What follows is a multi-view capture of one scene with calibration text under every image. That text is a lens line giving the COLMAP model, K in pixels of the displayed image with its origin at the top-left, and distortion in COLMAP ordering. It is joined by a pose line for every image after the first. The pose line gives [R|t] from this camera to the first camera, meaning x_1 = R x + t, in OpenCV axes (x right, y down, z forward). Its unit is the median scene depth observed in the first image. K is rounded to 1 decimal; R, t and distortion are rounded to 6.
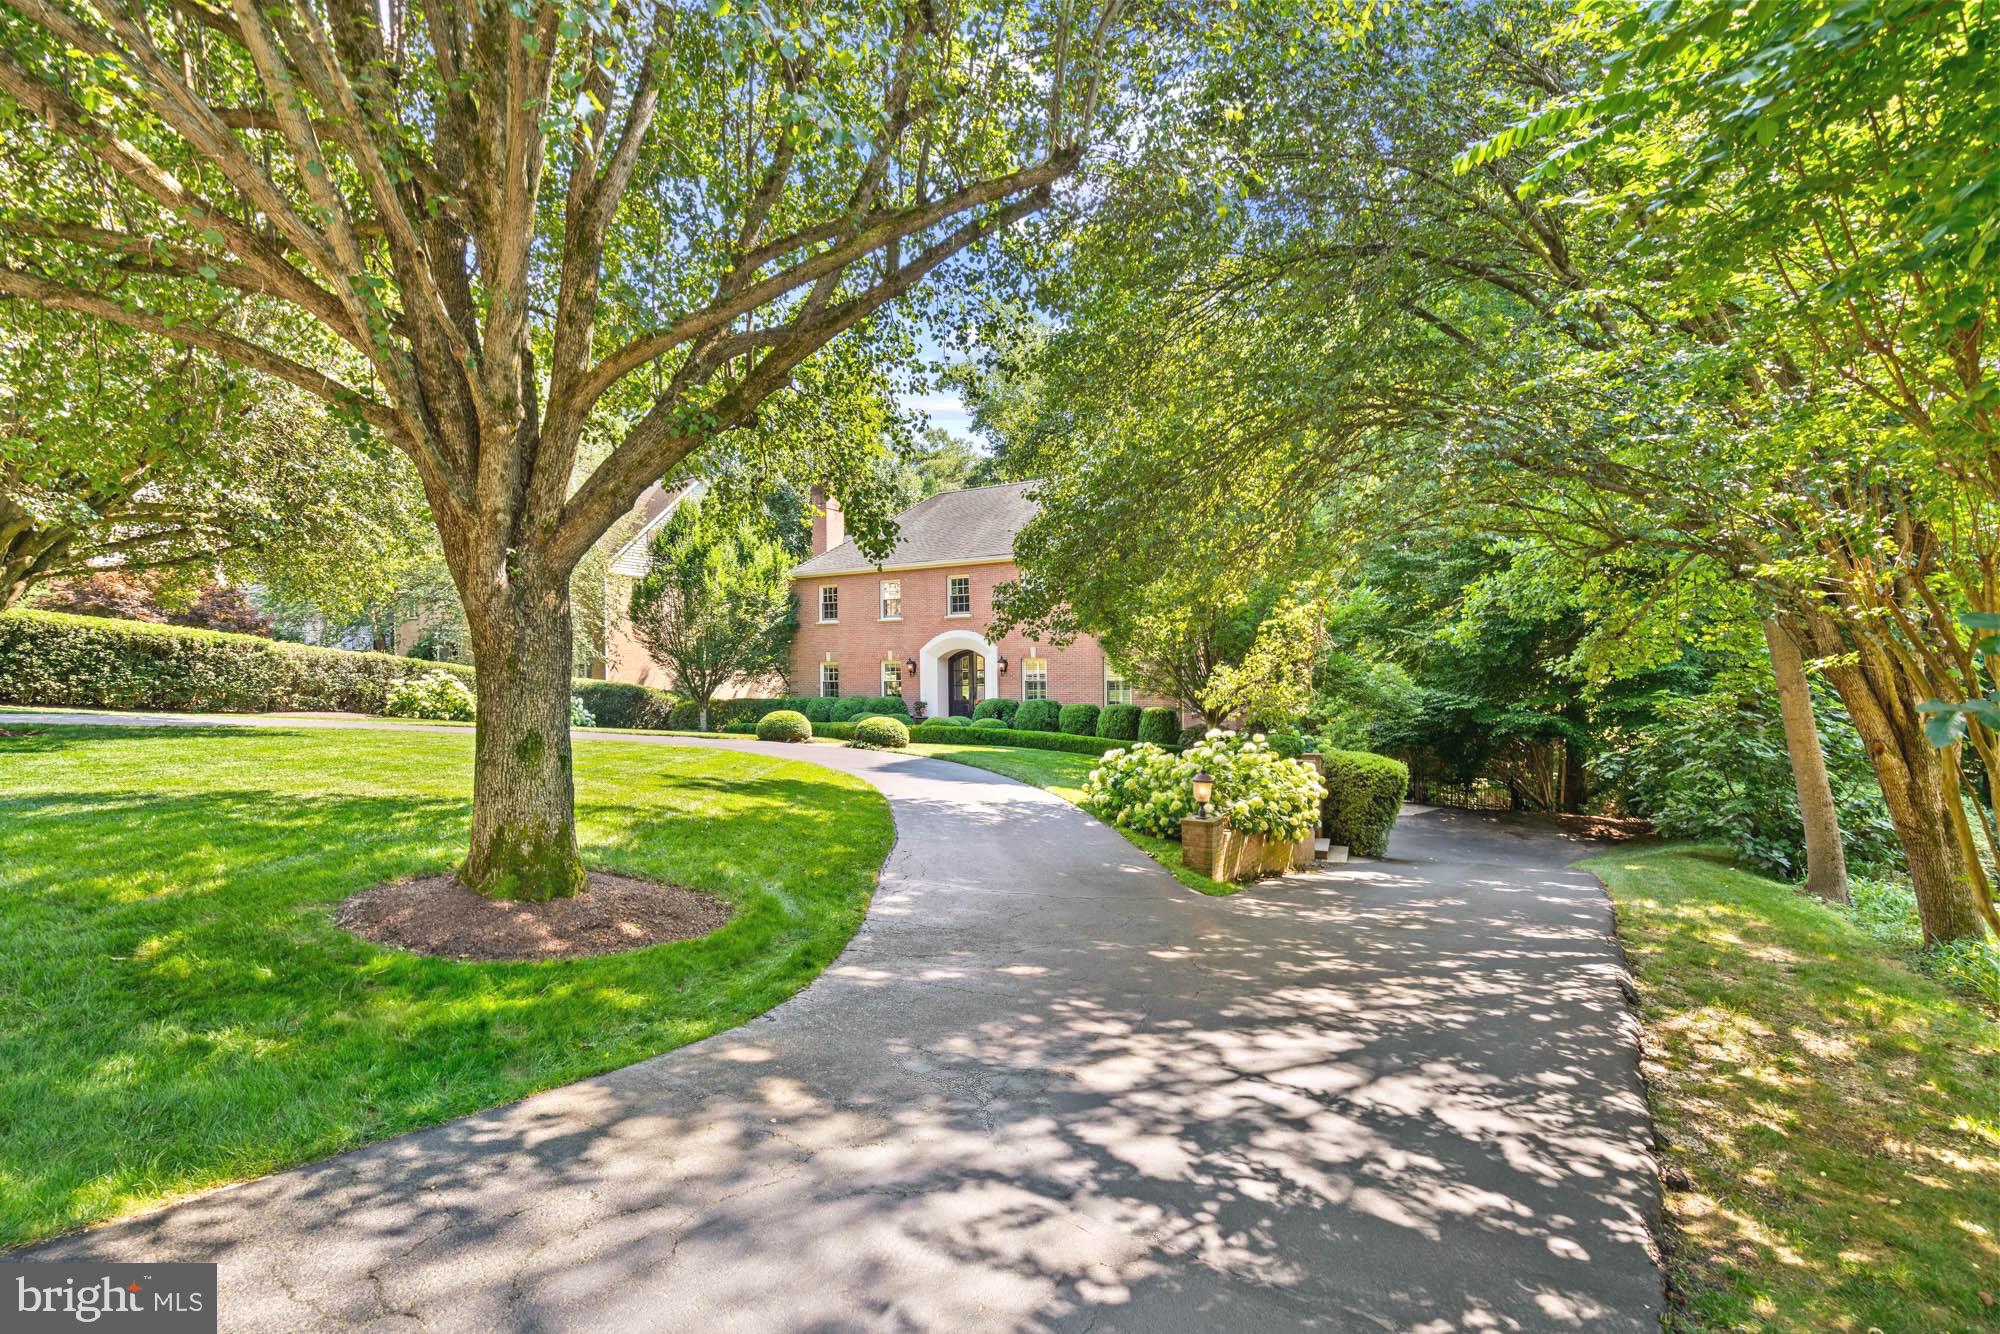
lens RADIAL K [[895.1, 0, 993.5], [0, 895.1, 669.6], [0, 0, 1]] dist [-0.013629, 0.009019]
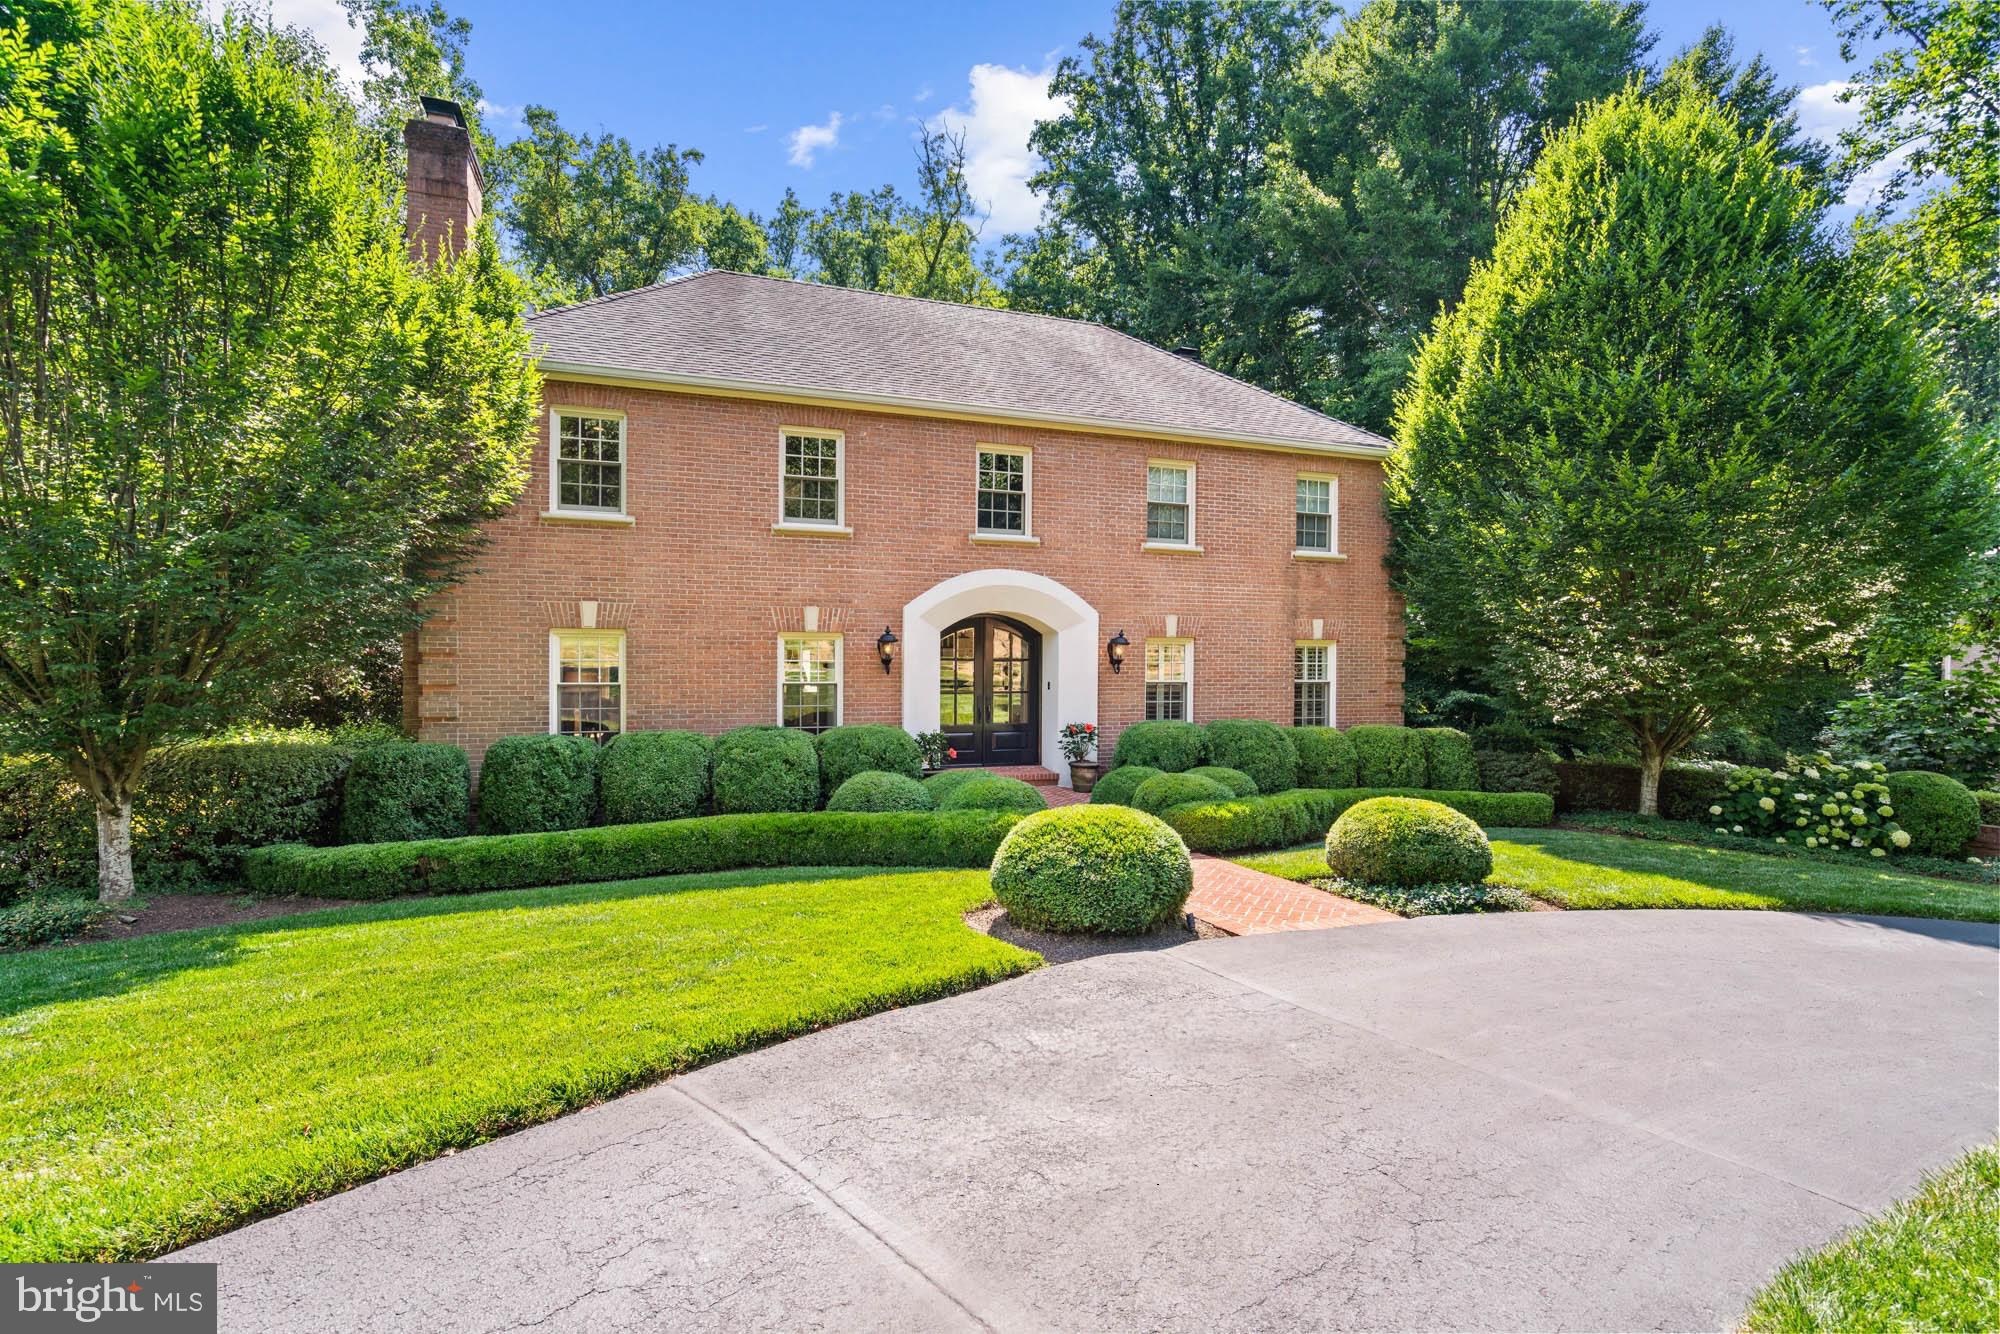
lens RADIAL K [[895.1, 0, 993.5], [0, 895.1, 669.6], [0, 0, 1]] dist [-0.013629, 0.009019]
pose [[0.641571, 0.004412, 0.767051, -0.431146], [-0.012248, 0.999915, 0.004492, 0.004466], [-0.766966, -0.012277, 0.641571, 0.805080]]
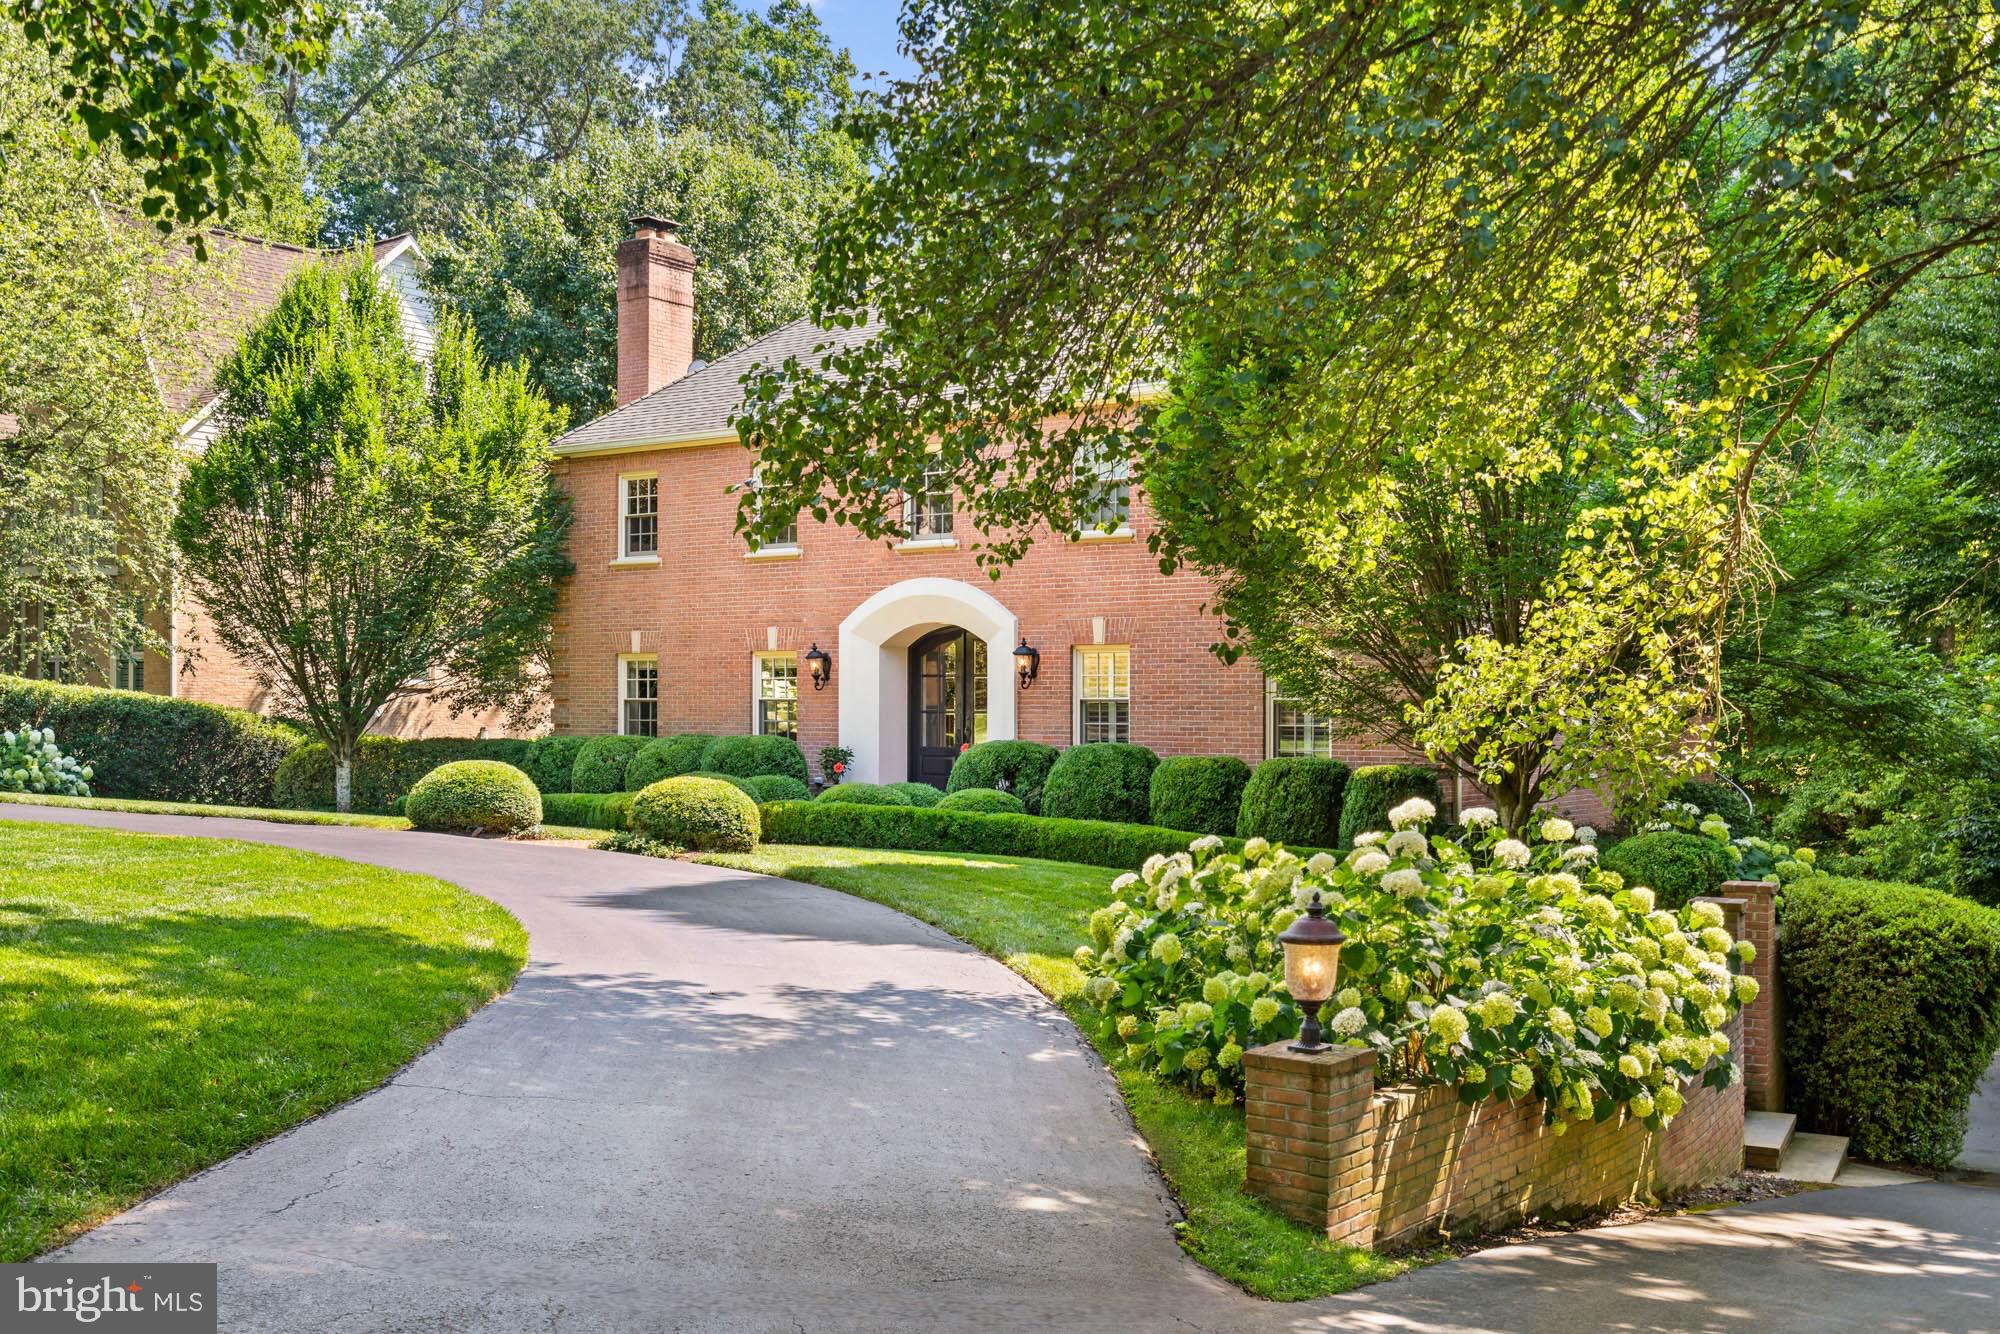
lens RADIAL K [[1956.8, 0, 1000.0], [0, 1956.8, 667.0], [0, 0, 1]] dist [0.011314, 0.005009]
pose [[0.996854, 0.011194, -0.078461, 0.074356], [-0.012714, 0.999741, -0.018890, 0.016013], [0.078229, 0.019828, 0.996738, 0.108422]]
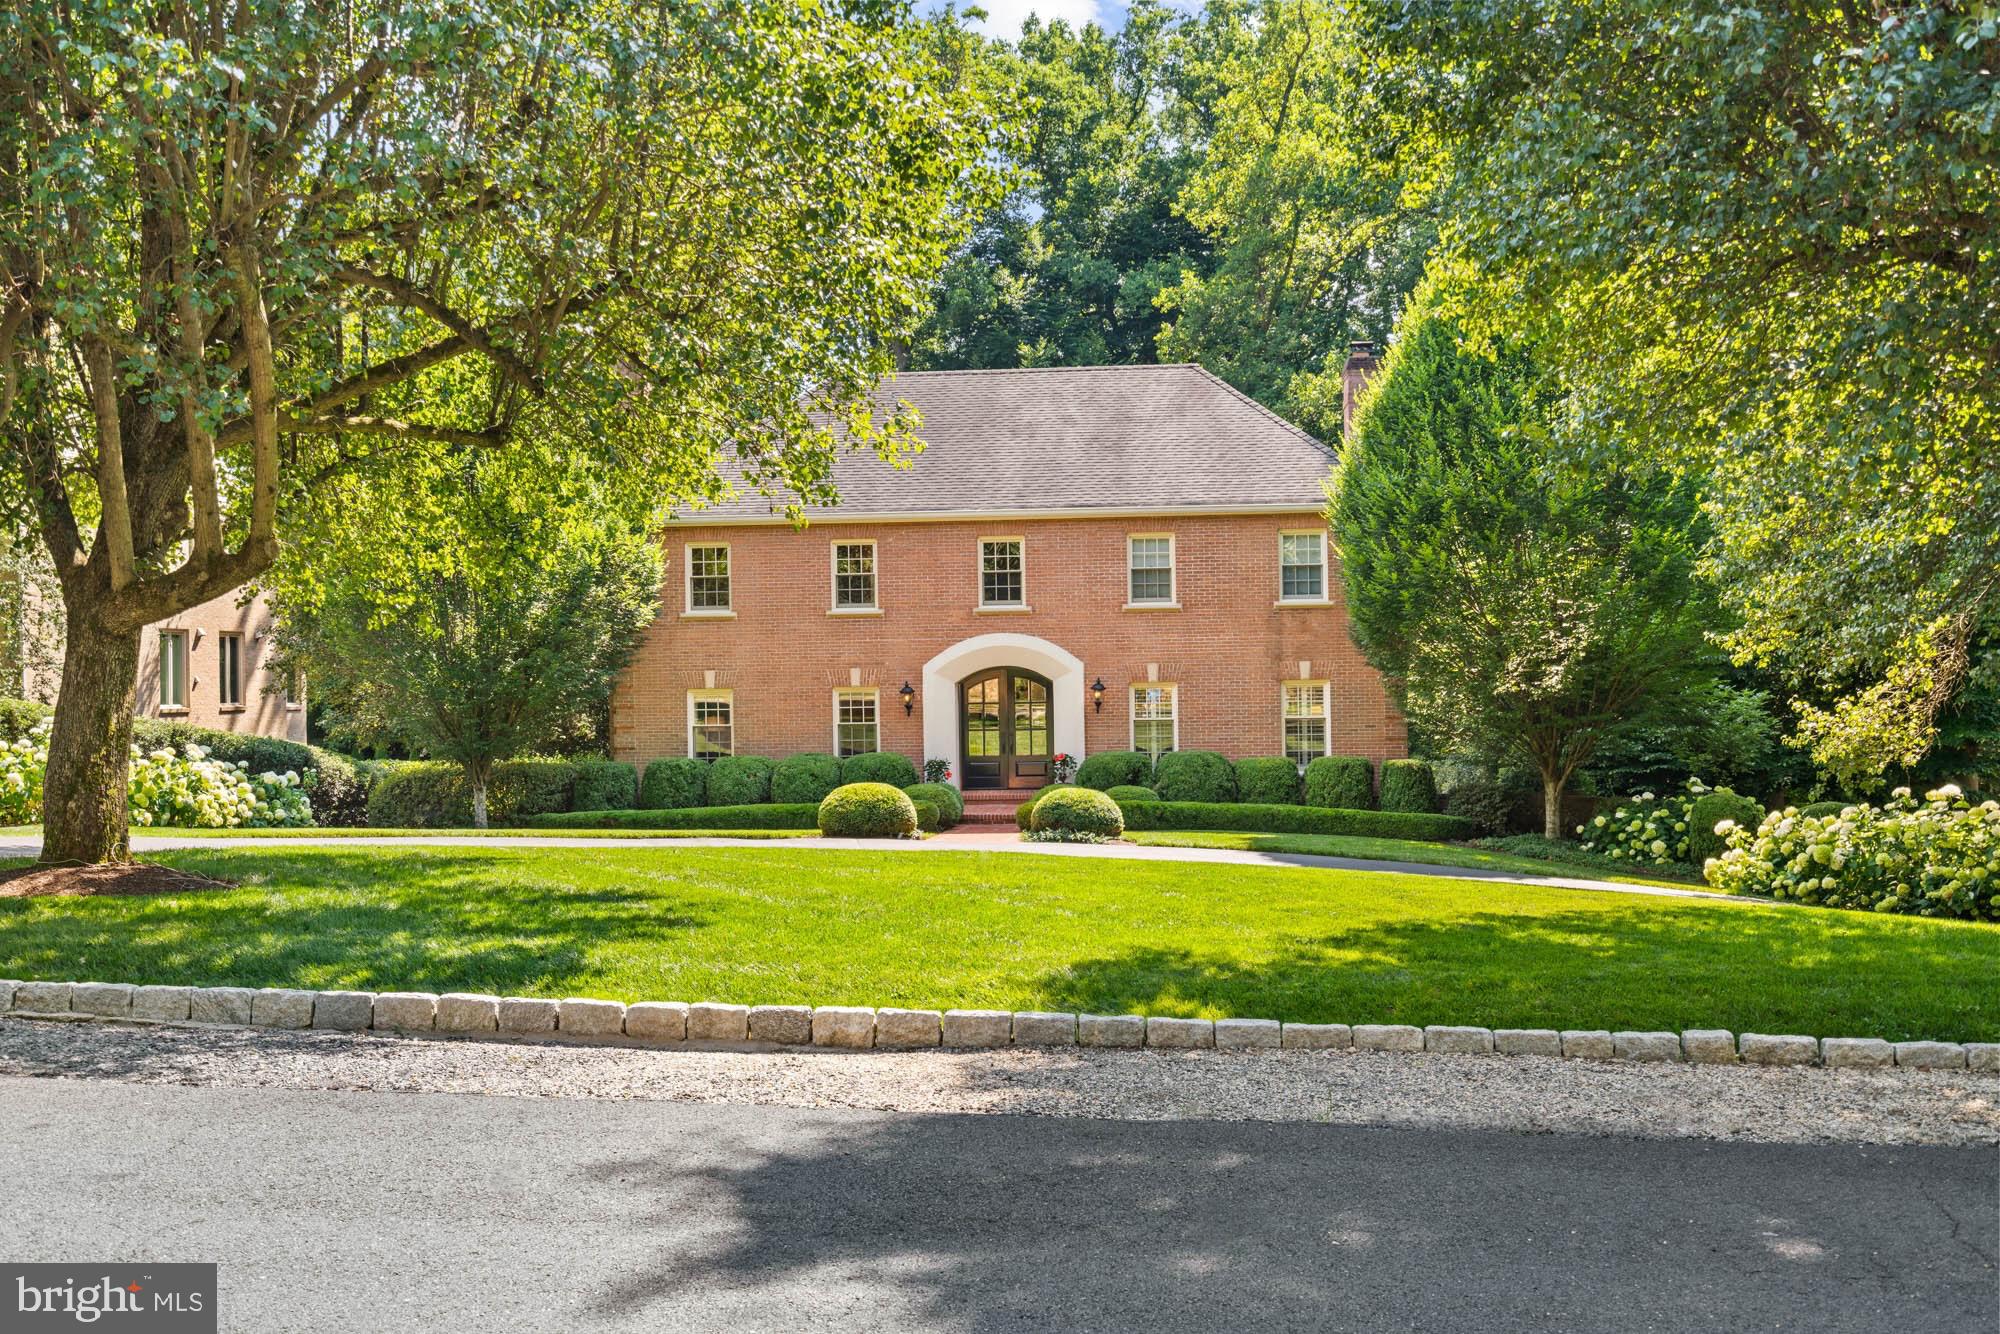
lens RADIAL K [[1790.3, 0, 1000.0], [0, 1790.3, 667.0], [0, 0, 1]] dist [0.060109, -0.300113]
pose [[0.897702, -0.002275, 0.440598, -0.609334], [0.006700, 0.999942, -0.008489, -0.014309], [-0.440553, 0.010573, 0.897664, -0.024954]]
